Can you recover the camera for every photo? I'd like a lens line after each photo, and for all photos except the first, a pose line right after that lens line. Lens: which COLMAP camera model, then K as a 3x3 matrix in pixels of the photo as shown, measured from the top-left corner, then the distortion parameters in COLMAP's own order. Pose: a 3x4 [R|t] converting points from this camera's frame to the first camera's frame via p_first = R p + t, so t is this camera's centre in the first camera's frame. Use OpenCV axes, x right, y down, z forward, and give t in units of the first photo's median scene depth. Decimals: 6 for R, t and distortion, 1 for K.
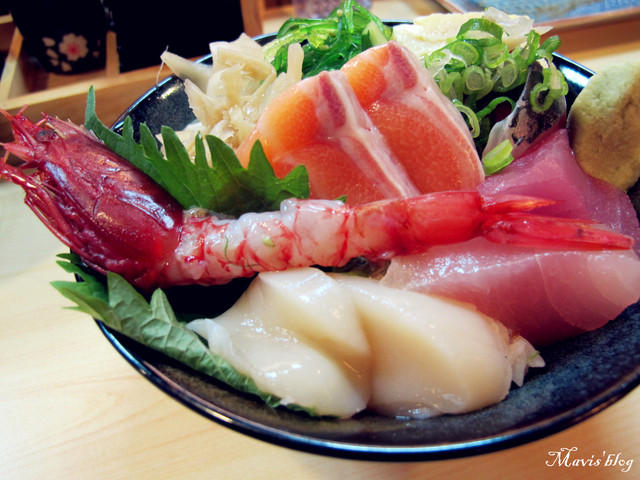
lens RADIAL K [[529.1, 0, 320.0], [0, 529.1, 240.0], [0, 0, 1]] dist [-0.089692, 0.007048]
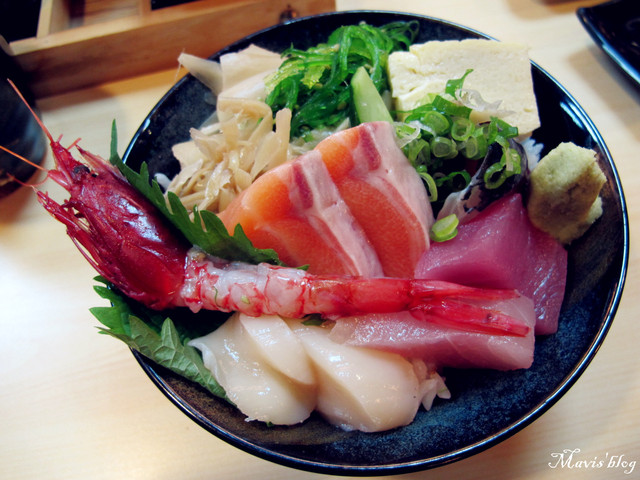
lens RADIAL K [[529.1, 0, 320.0], [0, 529.1, 240.0], [0, 0, 1]] dist [-0.089692, 0.007048]
pose [[0.992716, 0.089056, -0.081142, 0.170553], [-0.060539, 0.951024, 0.303131, -0.516037], [0.104164, -0.296011, 0.949488, -0.183905]]
